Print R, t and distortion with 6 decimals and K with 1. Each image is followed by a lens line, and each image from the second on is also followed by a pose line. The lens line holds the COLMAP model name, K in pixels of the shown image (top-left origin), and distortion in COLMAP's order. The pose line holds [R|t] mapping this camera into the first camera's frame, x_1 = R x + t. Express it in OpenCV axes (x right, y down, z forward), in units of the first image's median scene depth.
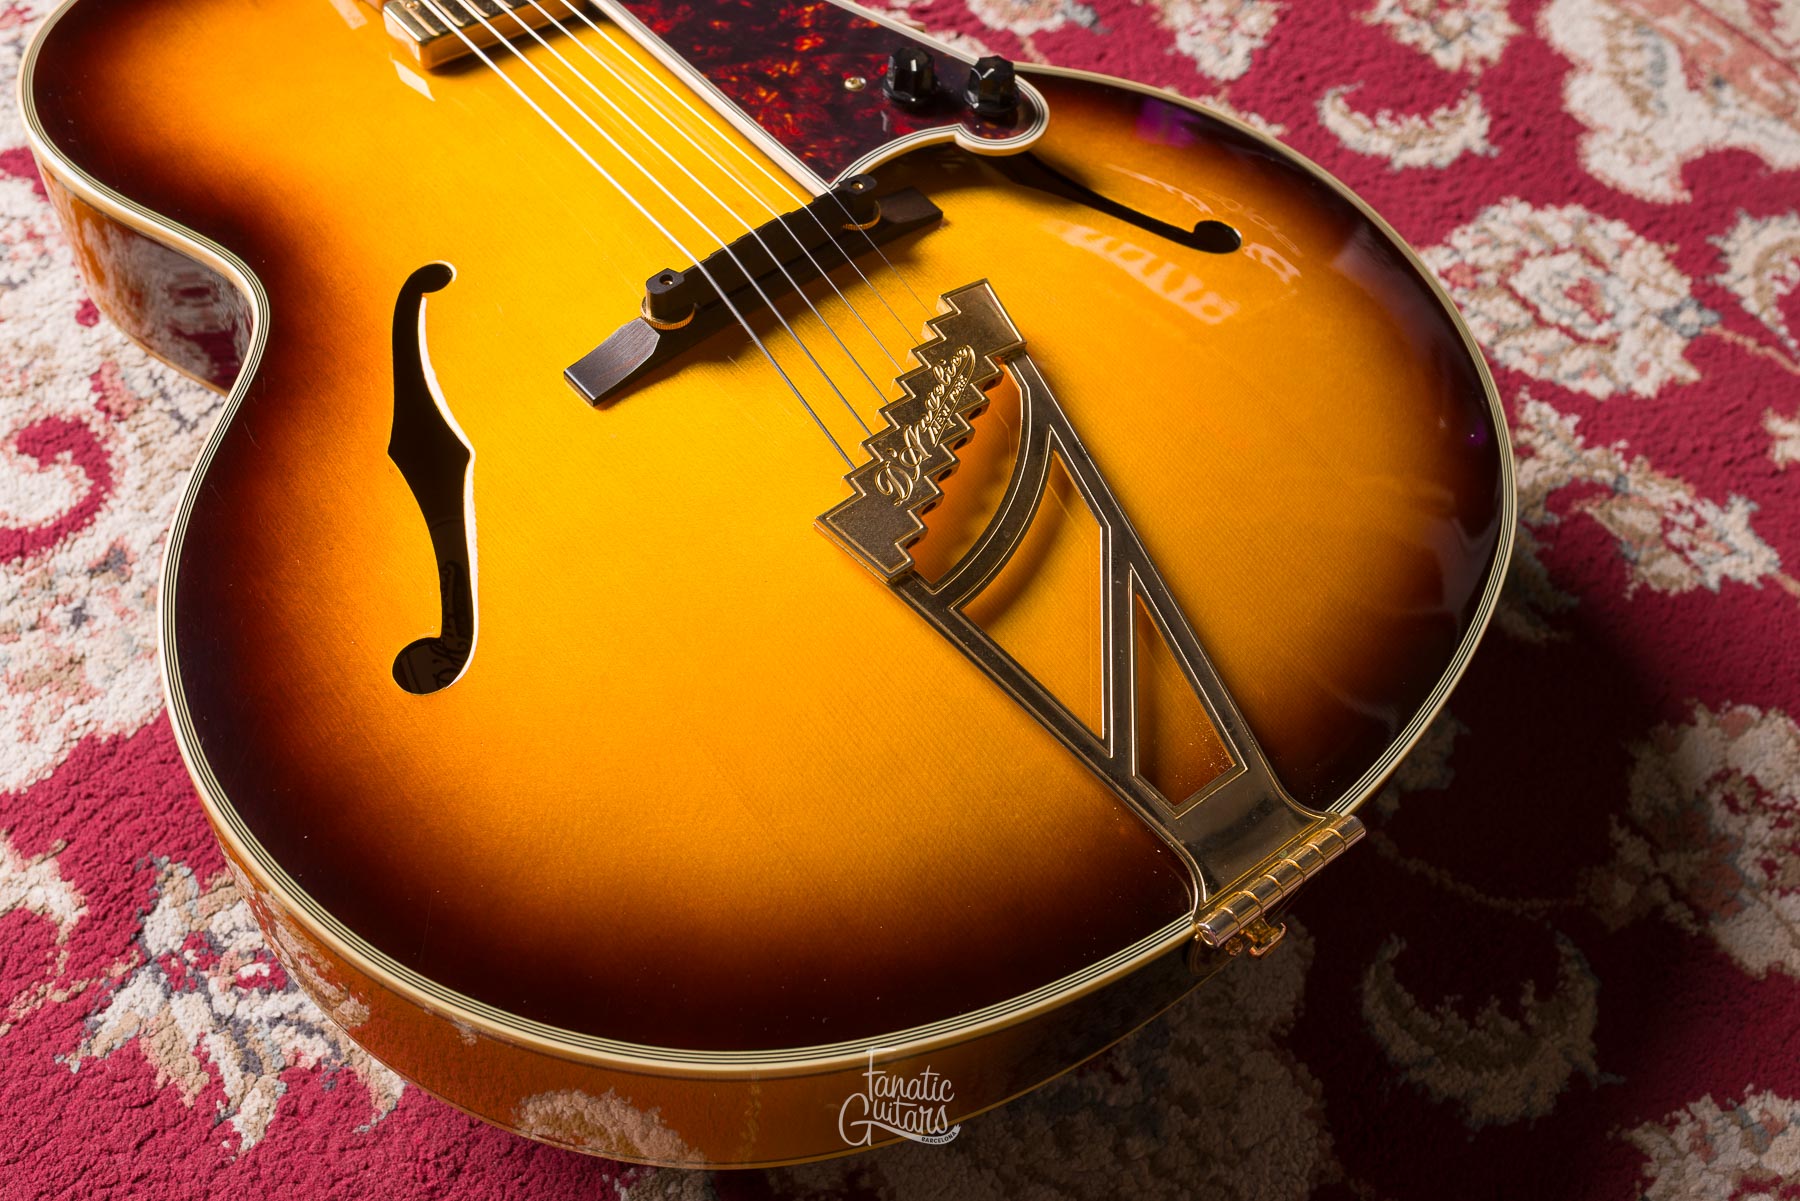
lens RADIAL K [[1749.7, 0, 894.2], [0, 1749.7, 600.9], [0, 0, 1]] dist [-0.003107, 0.005945]
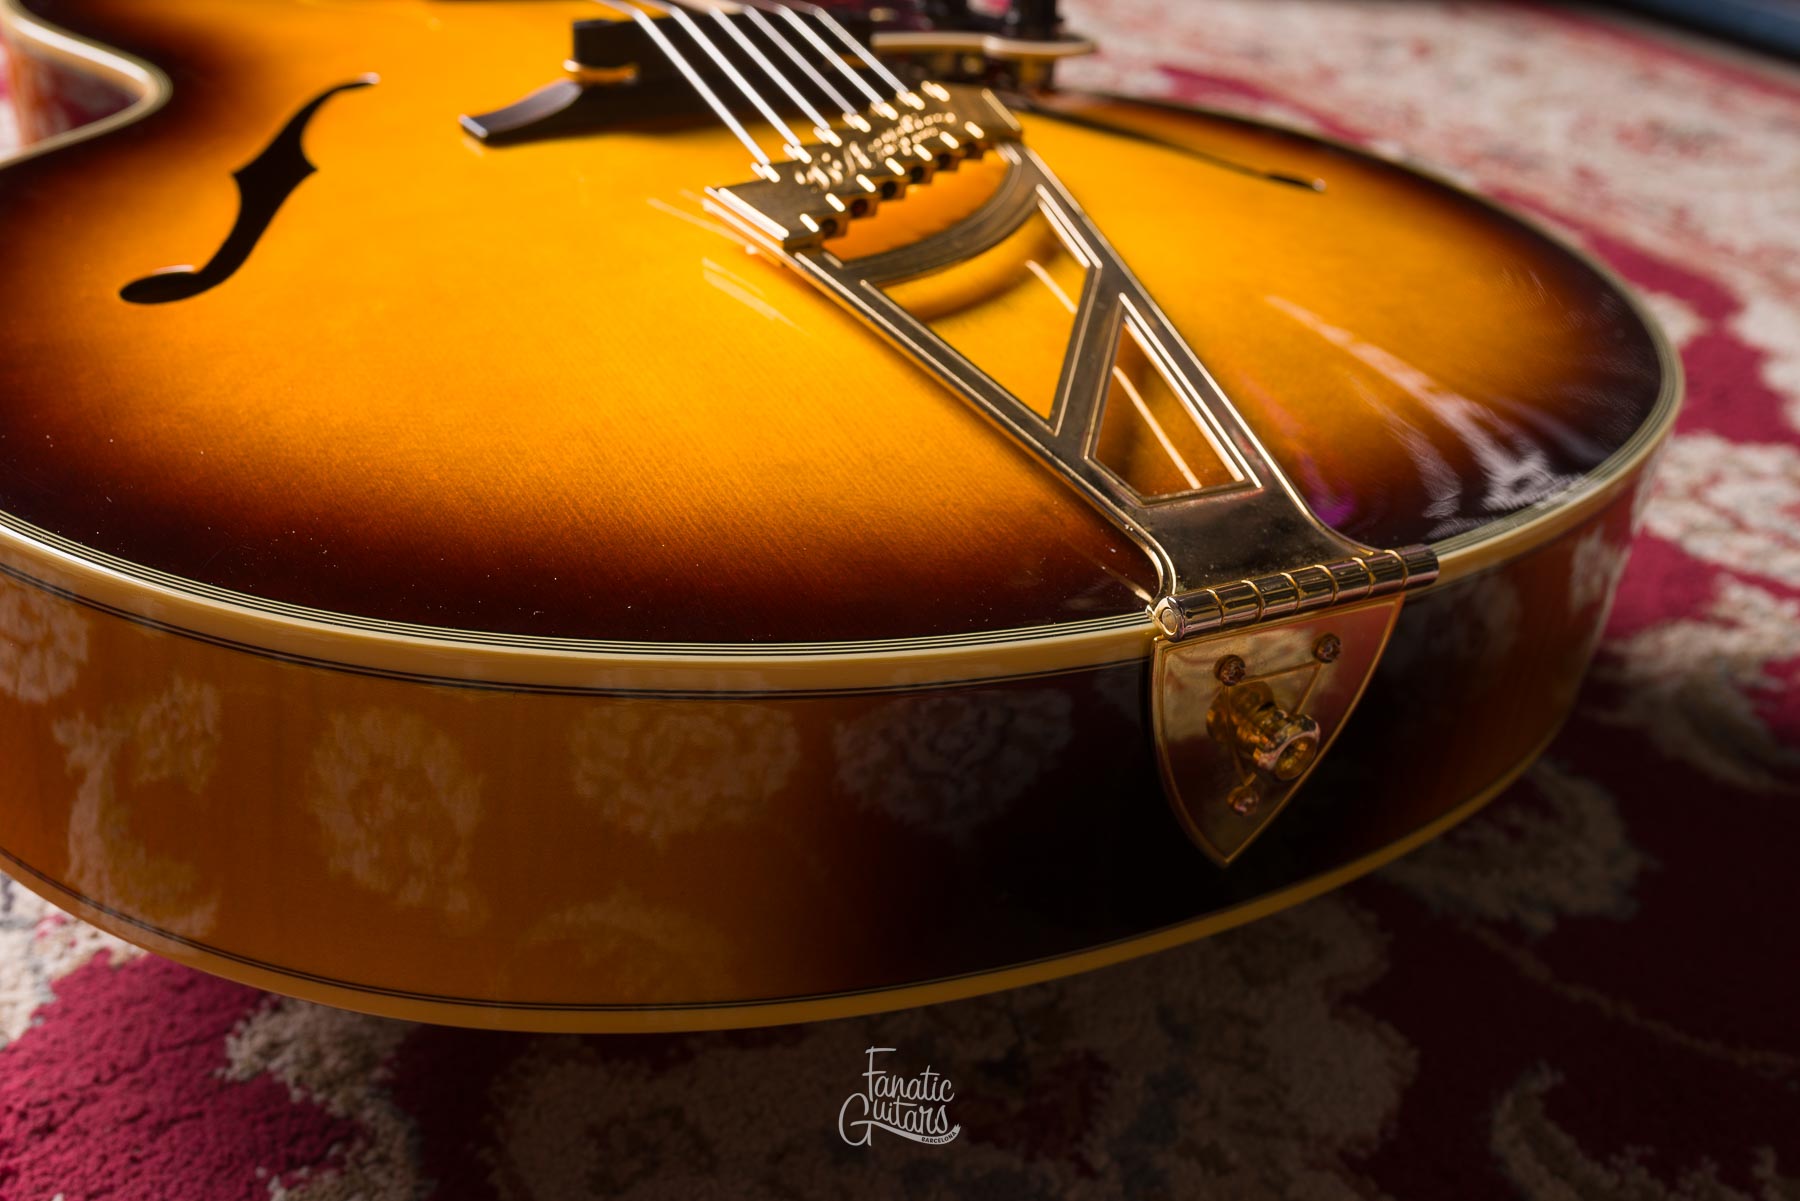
lens RADIAL K [[1786.5, 0, 894.6], [0, 1786.5, 605.0], [0, 0, 1]] dist [-0.001898, 0.000098]
pose [[0.988276, 0.071120, -0.135102, 0.126813], [-0.121469, 0.902346, -0.413542, 0.350079], [0.092498, 0.425104, 0.900406, 0.310766]]
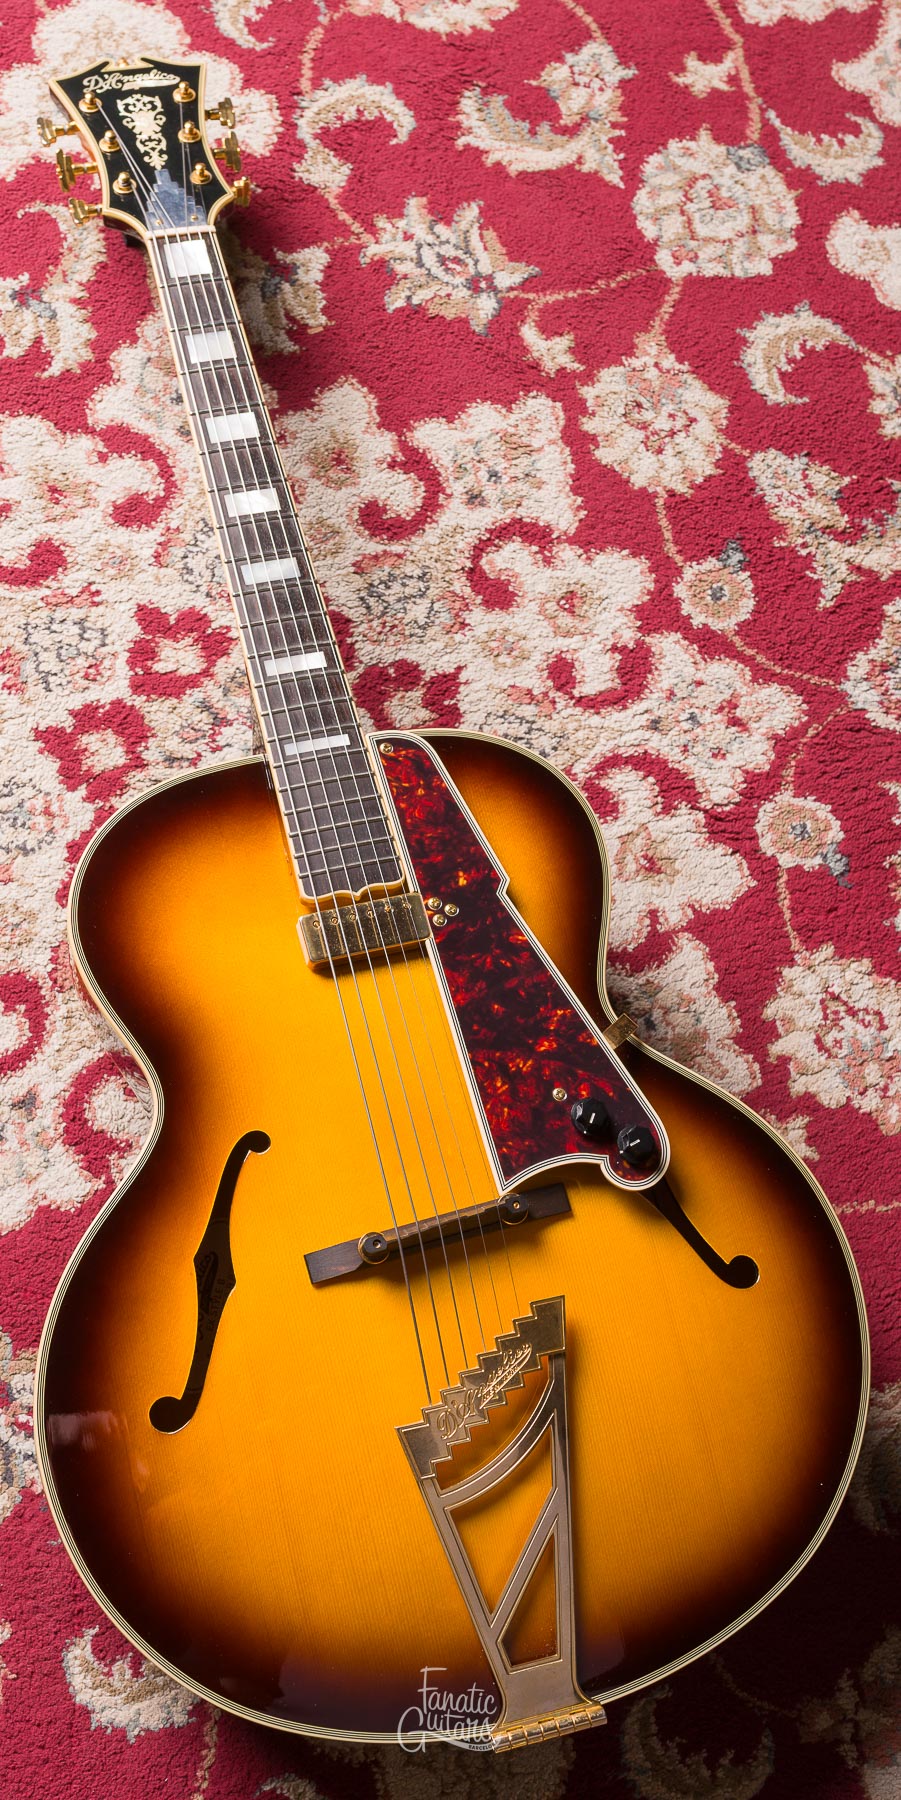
lens RADIAL K [[1910.2, 0, 347.2], [0, 1910.2, 850.7], [0, 0, 1]] dist [-0.007664, 0.002908]
pose [[0.907115, 0.401284, -0.126941, -0.064096], [-0.362580, 0.898222, 0.248463, -0.833825], [0.213725, -0.179359, 0.960287, -0.603249]]
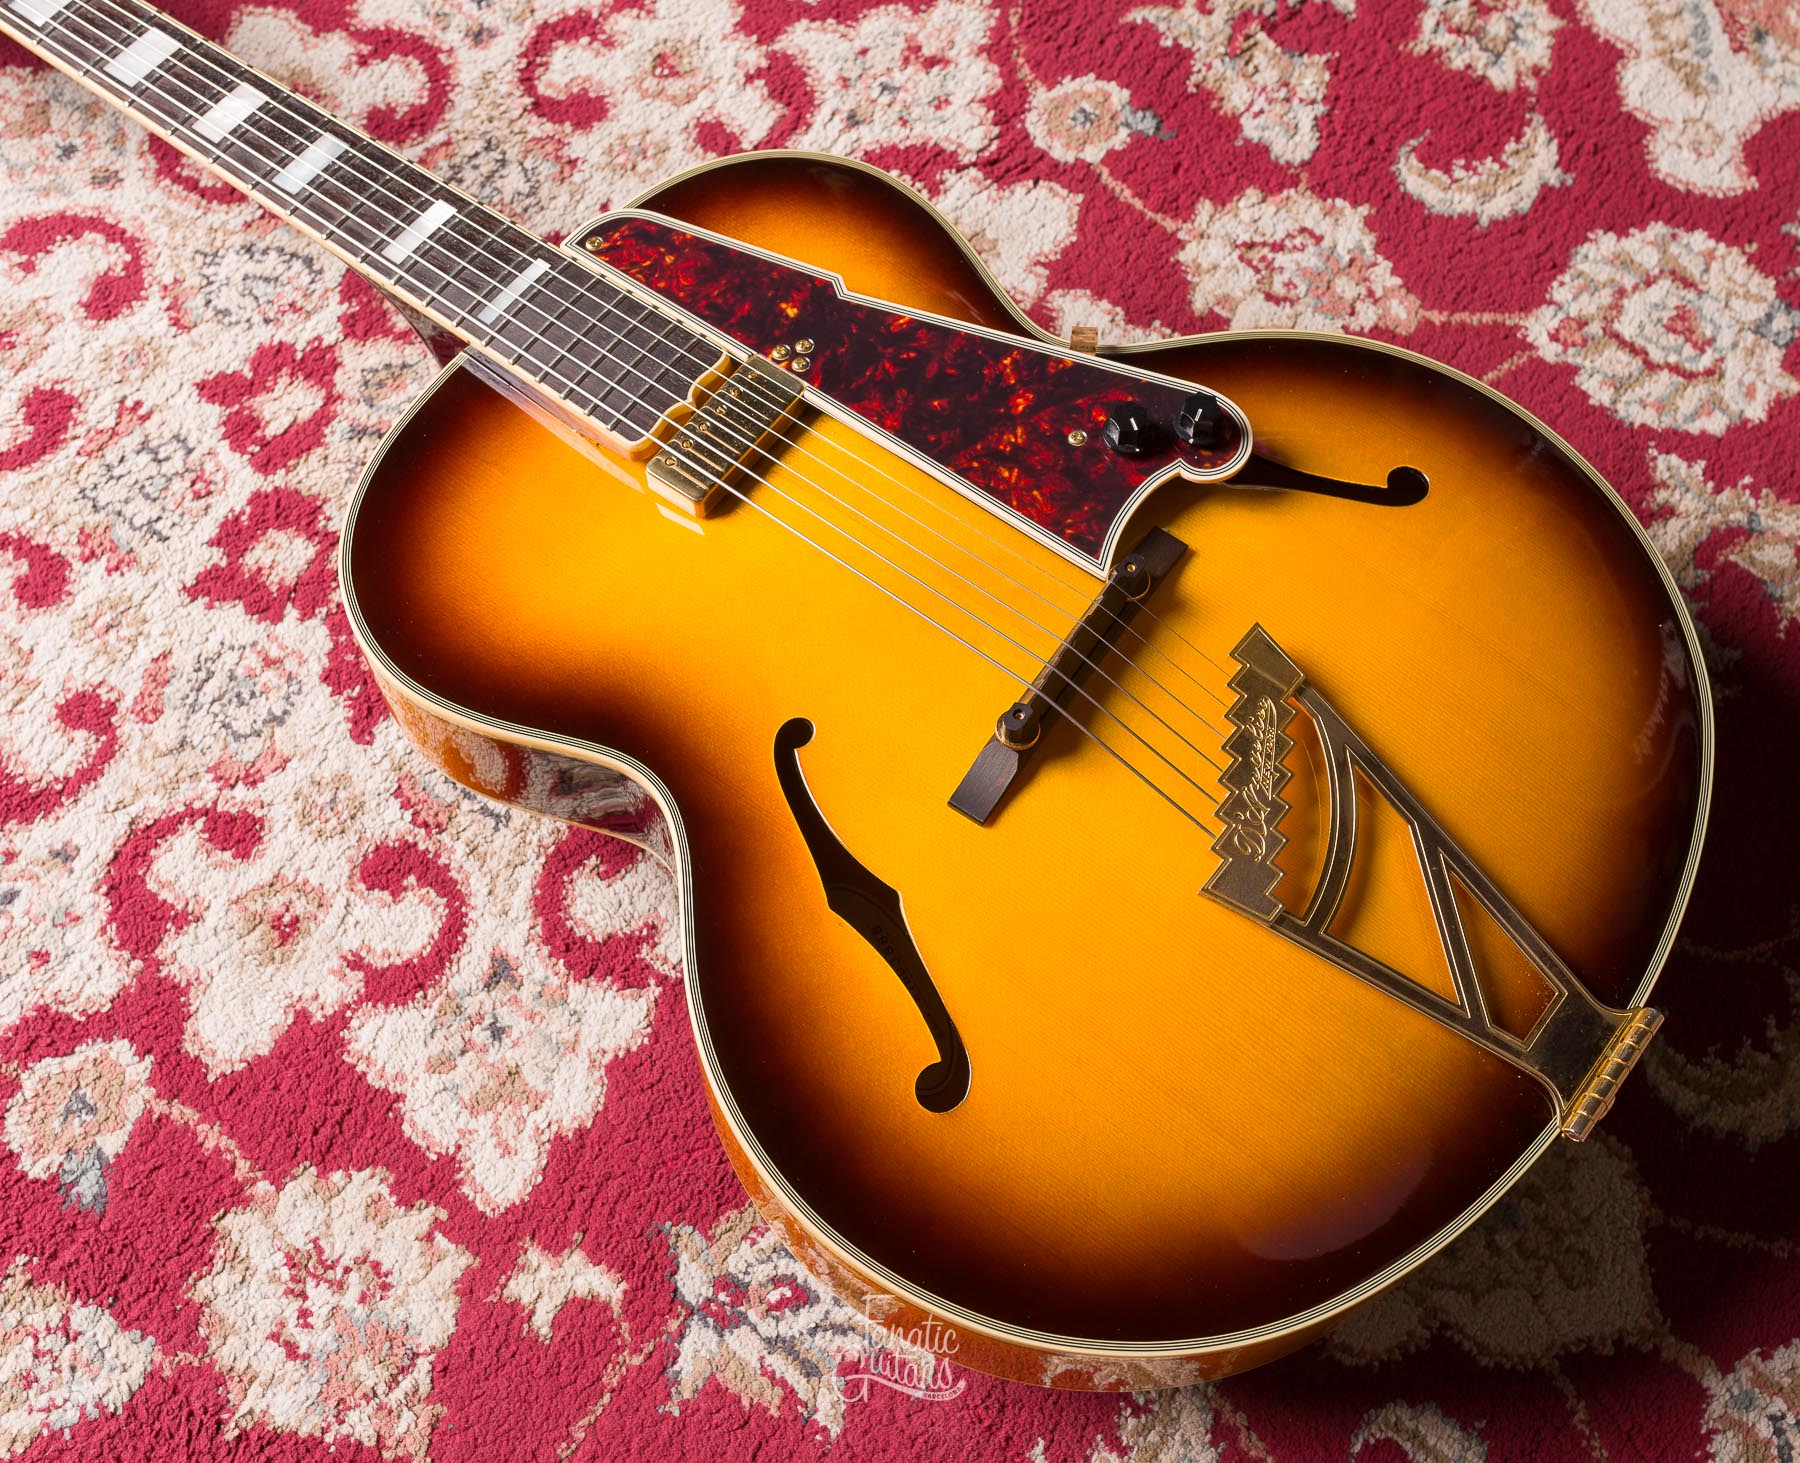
lens RADIAL K [[2146.5, 0, 971.7], [0, 2146.5, 763.0], [0, 0, 1]] dist [-0.000842, -0.011916]
pose [[0.966526, -0.251965, 0.048375, -0.207178], [0.236367, 0.947791, 0.214064, -0.408837], [-0.099787, -0.195465, 0.975621, -0.378504]]
